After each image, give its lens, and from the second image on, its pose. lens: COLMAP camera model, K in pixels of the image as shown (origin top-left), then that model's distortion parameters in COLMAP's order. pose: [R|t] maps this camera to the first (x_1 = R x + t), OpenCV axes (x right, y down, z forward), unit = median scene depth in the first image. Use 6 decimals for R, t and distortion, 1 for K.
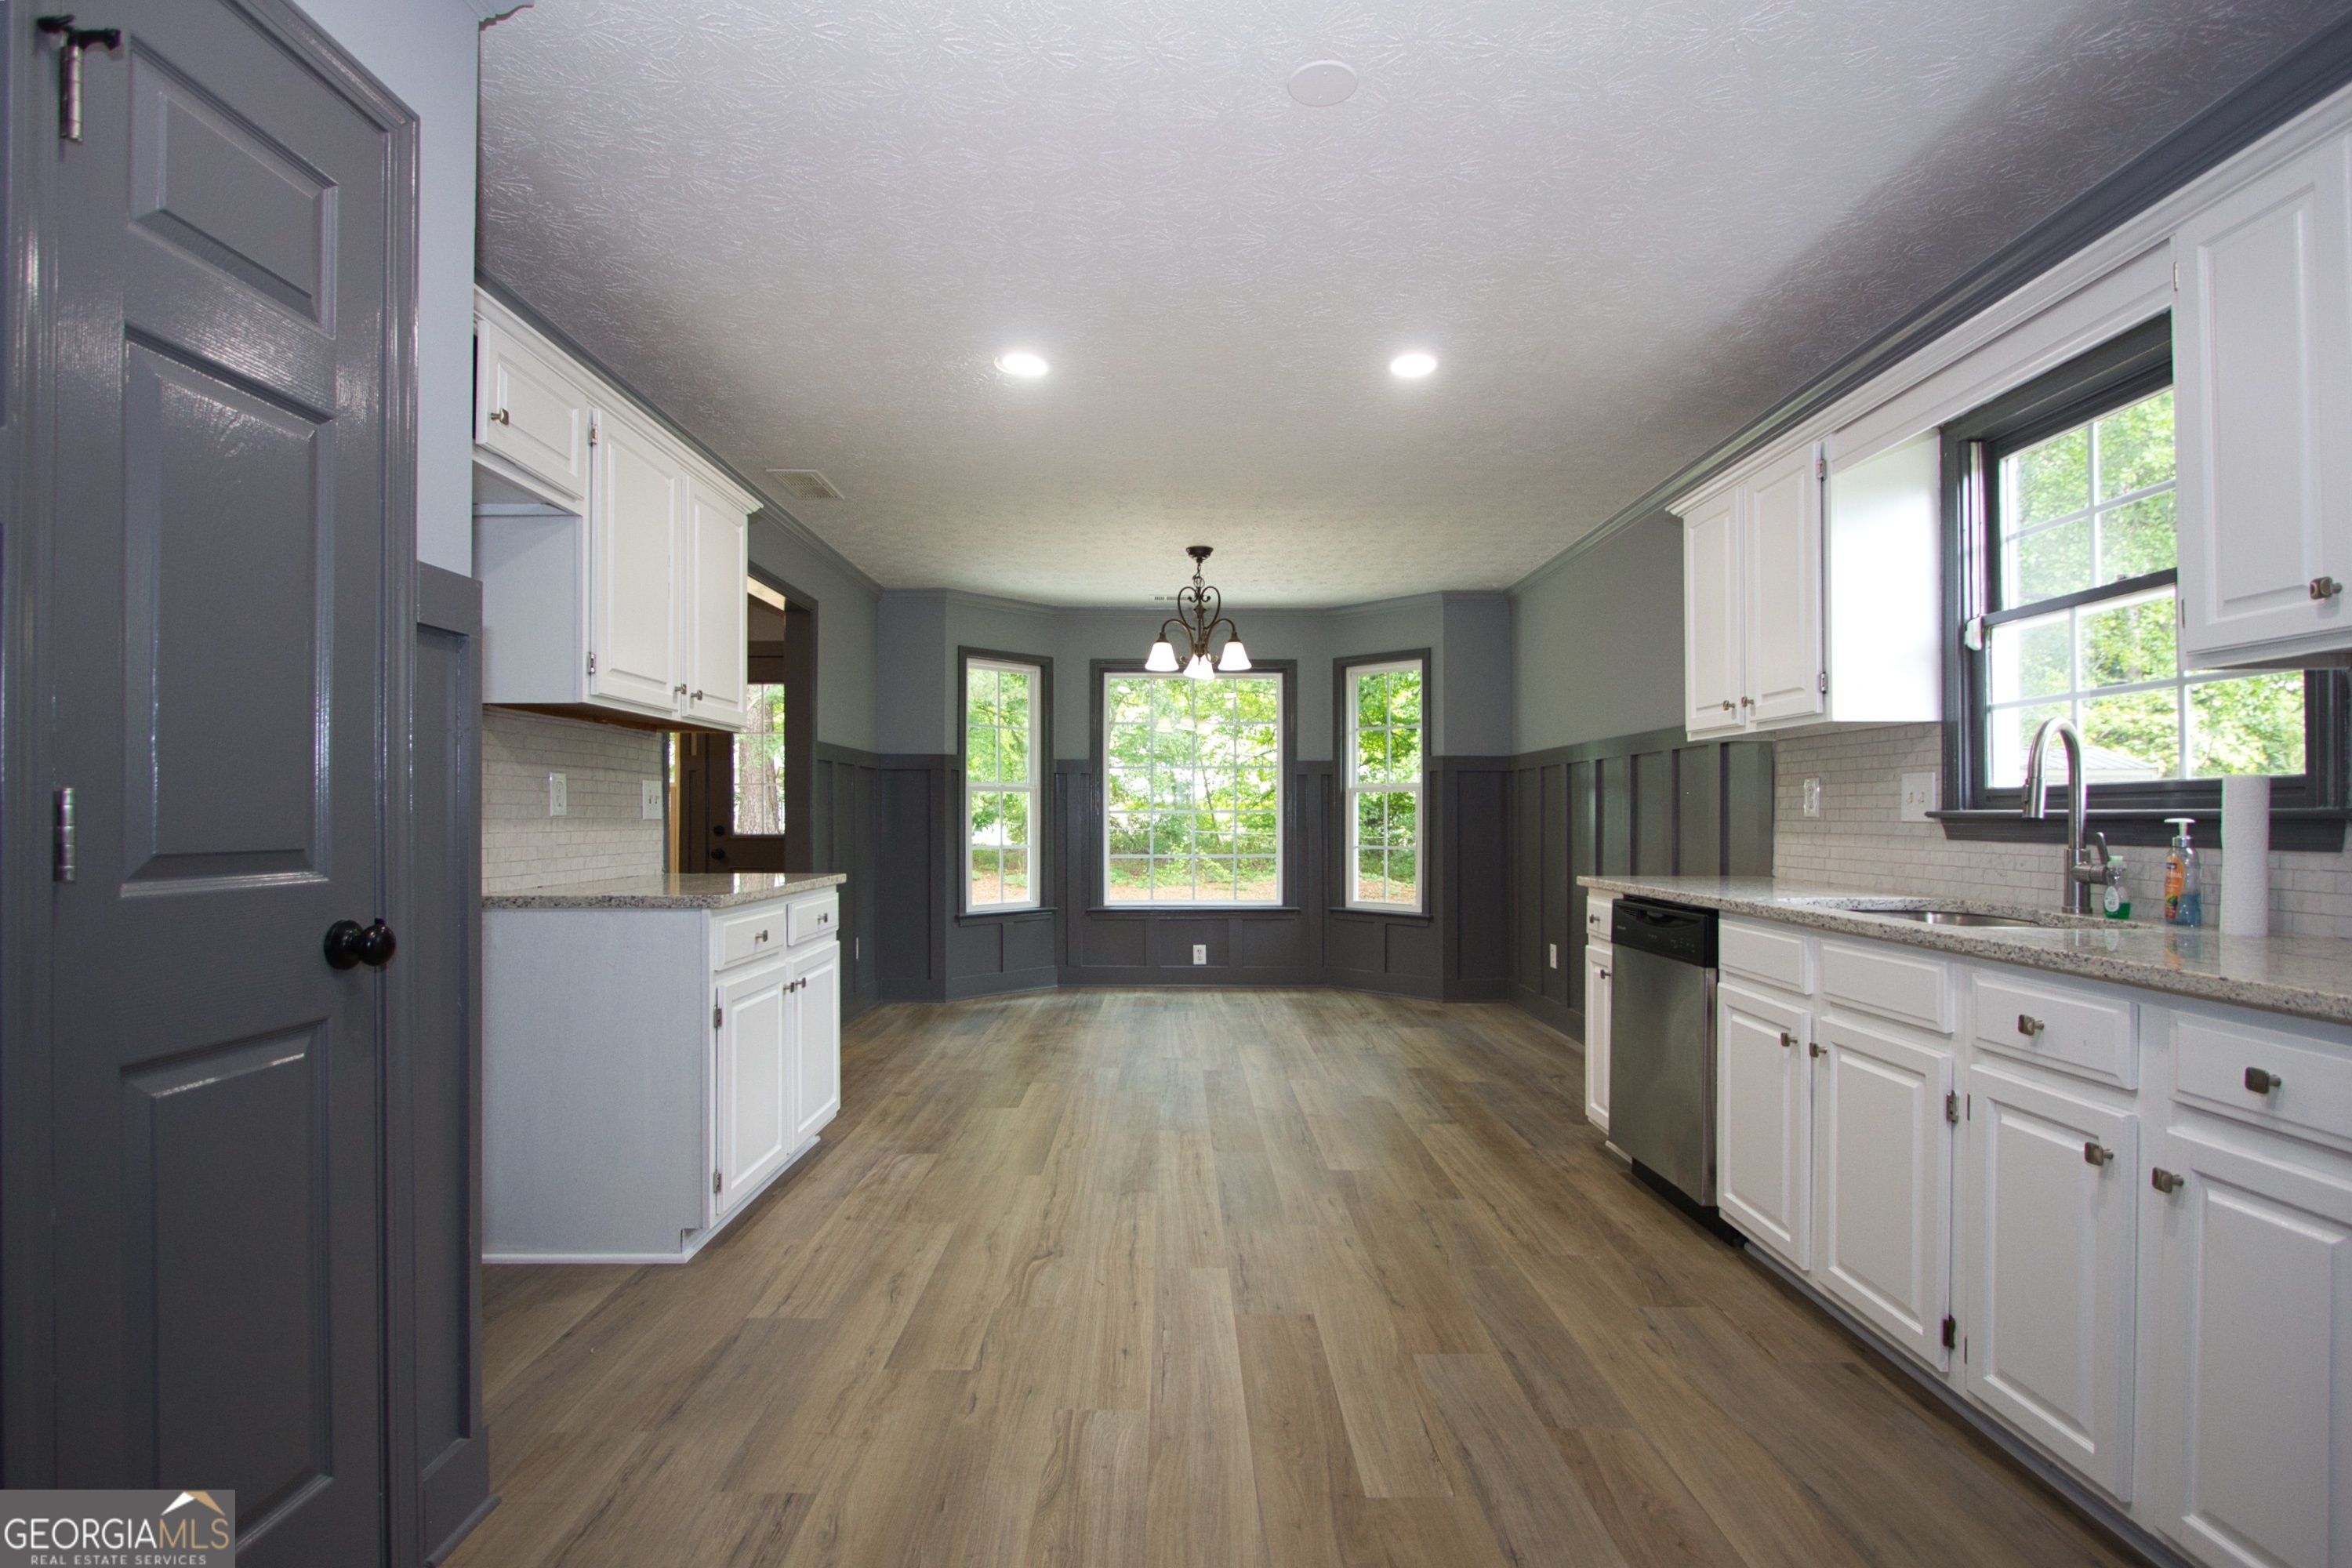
lens RADIAL K [[1127.1, 0, 1182.5], [0, 1127.1, 795.2], [0, 0, 1]] dist [-0.002710, -0.000189]
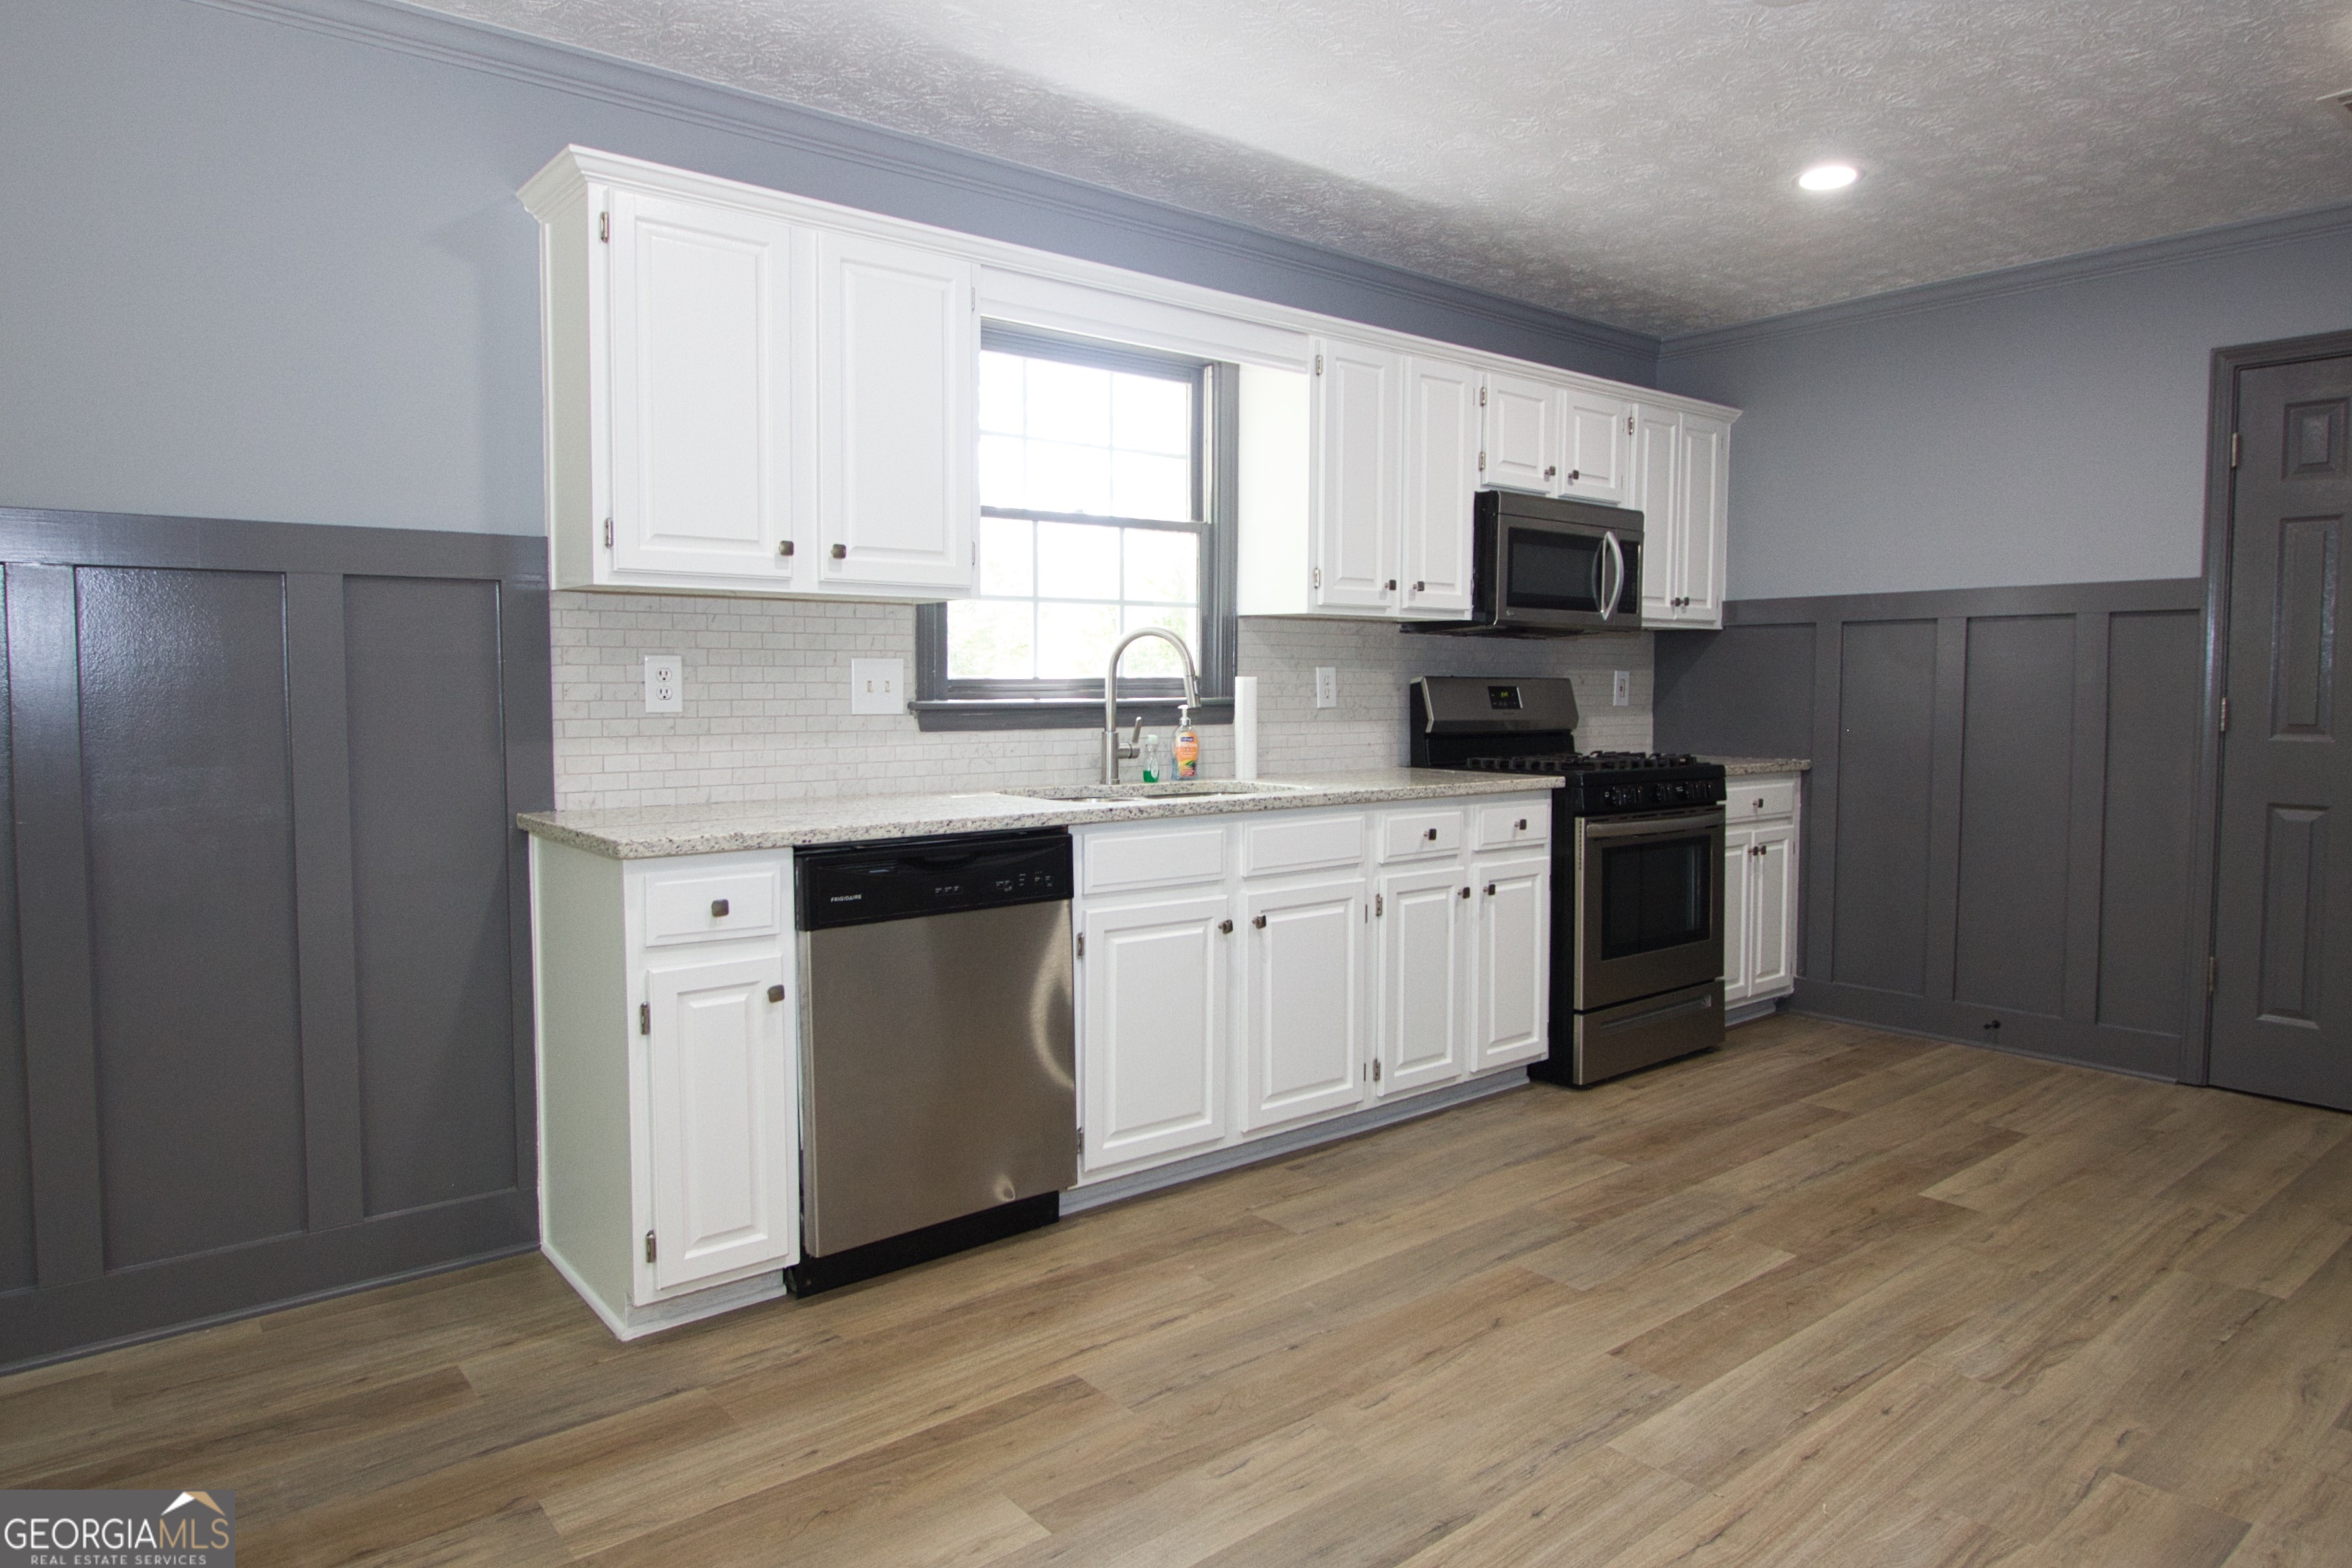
lens RADIAL K [[1446.6, 0, 1187.4], [0, 1446.6, 793.3], [0, 0, 1]] dist [-0.022480, 0.001760]
pose [[-0.627610, -0.061270, 0.776113, -0.479841], [-0.012449, 0.997561, 0.068686, 0.005888], [-0.778428, 0.033446, -0.626842, 1.939685]]
